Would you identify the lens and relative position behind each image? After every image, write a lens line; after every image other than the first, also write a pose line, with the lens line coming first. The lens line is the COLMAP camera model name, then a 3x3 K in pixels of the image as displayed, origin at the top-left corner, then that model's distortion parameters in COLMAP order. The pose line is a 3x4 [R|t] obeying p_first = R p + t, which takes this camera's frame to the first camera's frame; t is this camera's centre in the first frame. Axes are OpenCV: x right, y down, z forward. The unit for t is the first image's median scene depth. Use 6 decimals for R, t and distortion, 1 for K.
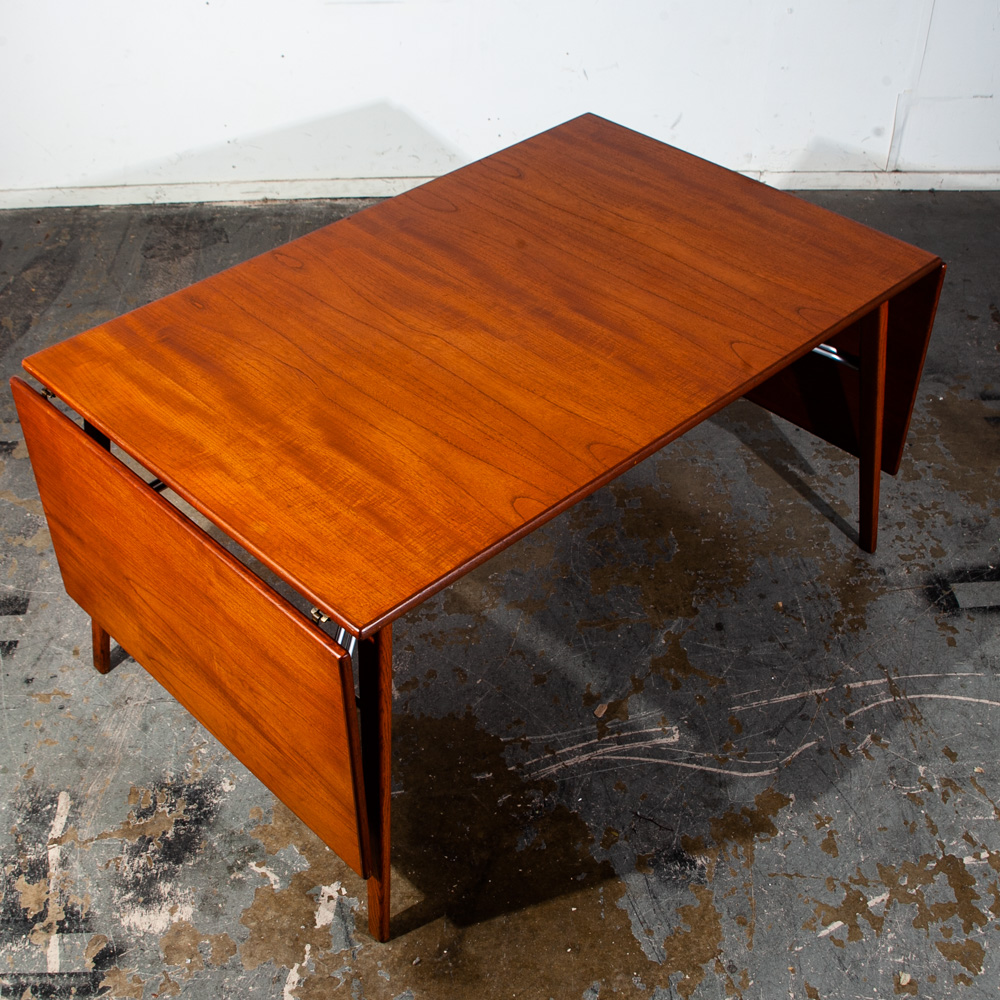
lens RADIAL K [[1360.4, 0, 477.2], [0, 1360.4, 509.2], [0, 0, 1]] dist [-0.097556, 0.000000]
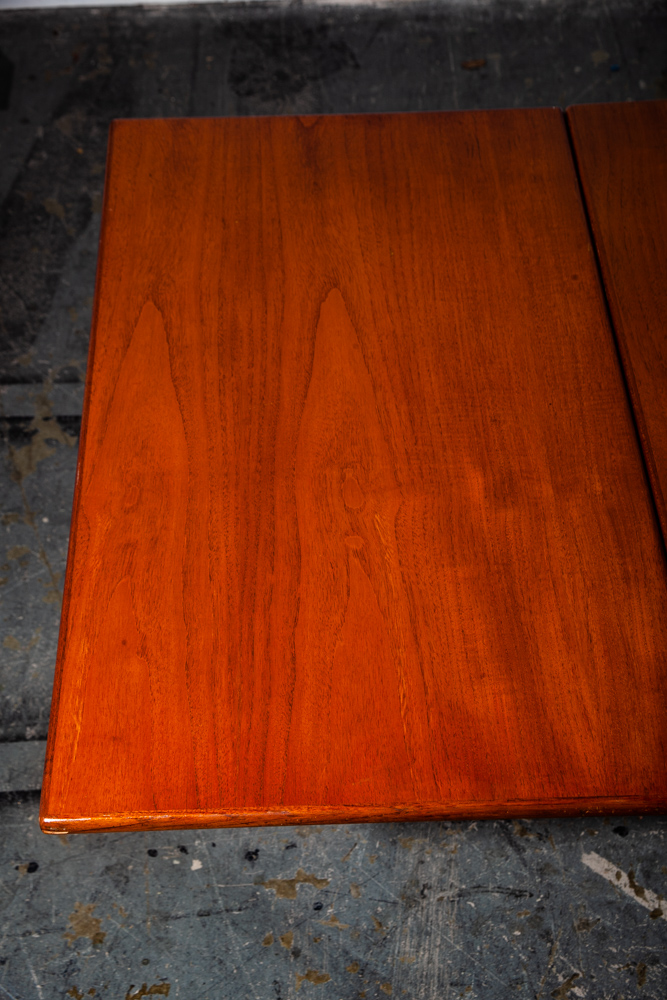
lens RADIAL K [[1594.8, 0, 335.0], [0, 1594.8, 499.3], [0, 0, 1]] dist [0.175556, 0.000000]
pose [[0.999642, -0.018004, -0.019767, -0.291674], [0.020188, 0.992982, 0.116531, -0.126232], [0.017531, -0.116889, 0.992990, 0.299562]]
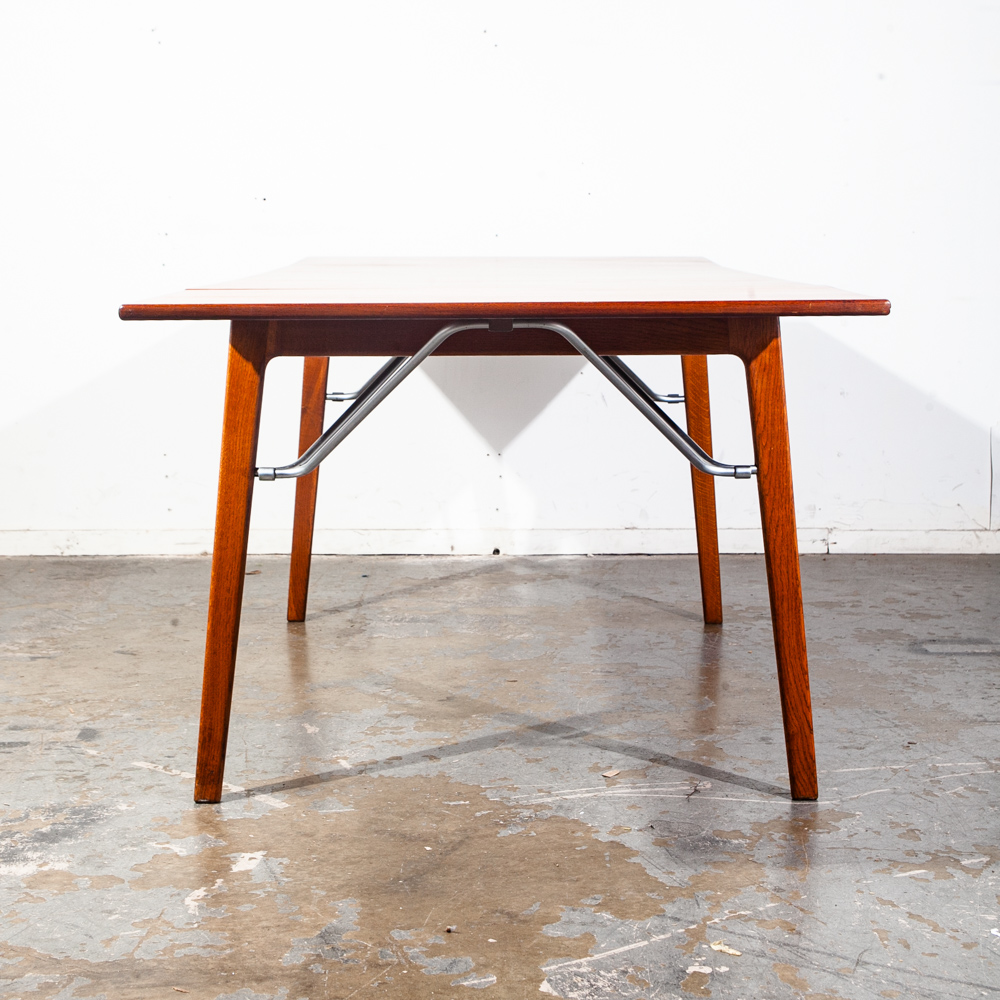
lens RADIAL K [[2120.2, 0, 489.3], [0, 2120.2, 441.1], [0, 0, 1]] dist [0.116889, 0.000000]
pose [[0.999933, 0.010658, -0.004608, 0.025344], [-0.011410, 0.828358, -0.560083, 0.688646], [-0.002152, 0.560097, 0.828424, -0.120093]]
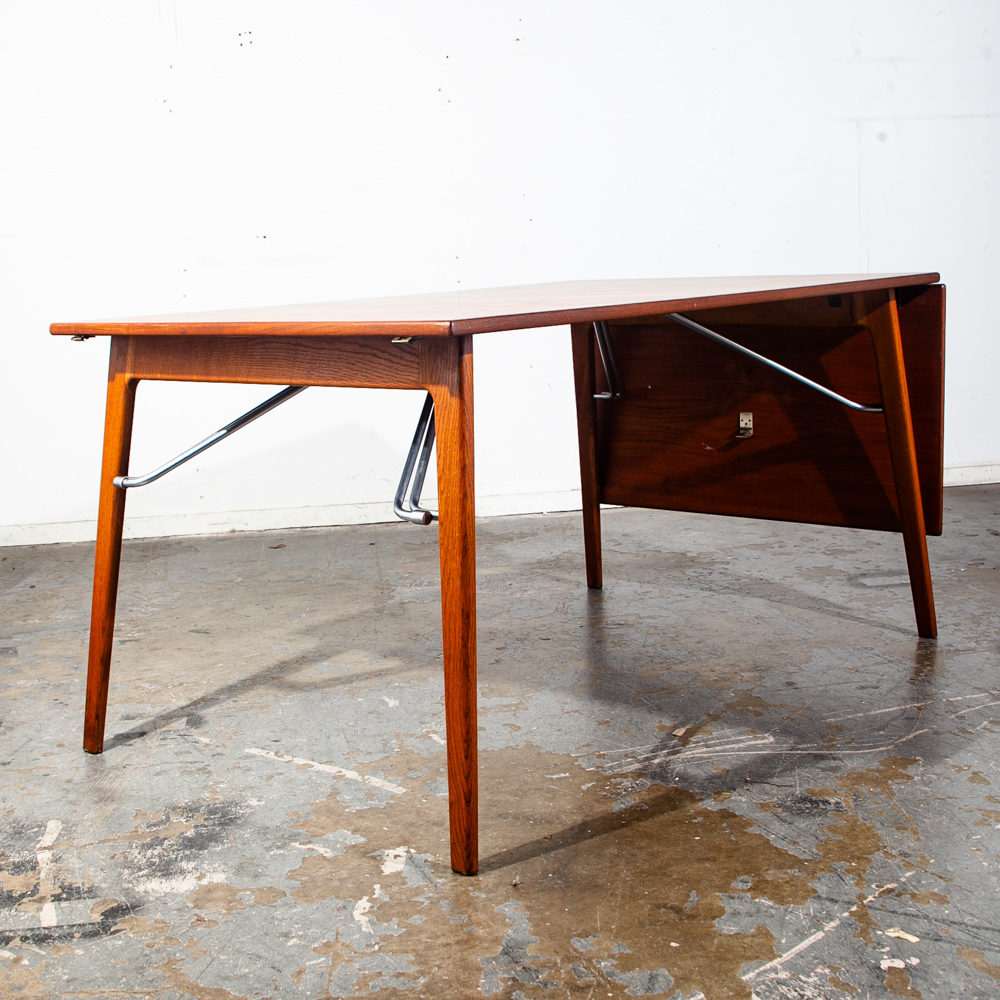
lens RADIAL K [[1461.6, 0, 476.0], [0, 1461.6, 541.5], [0, 0, 1]] dist [-0.076741, 0.000000]
pose [[0.995691, -0.051398, 0.077184, -0.107134], [0.082194, 0.874532, -0.477952, 0.487894], [-0.042934, 0.482237, 0.874988, 0.130060]]
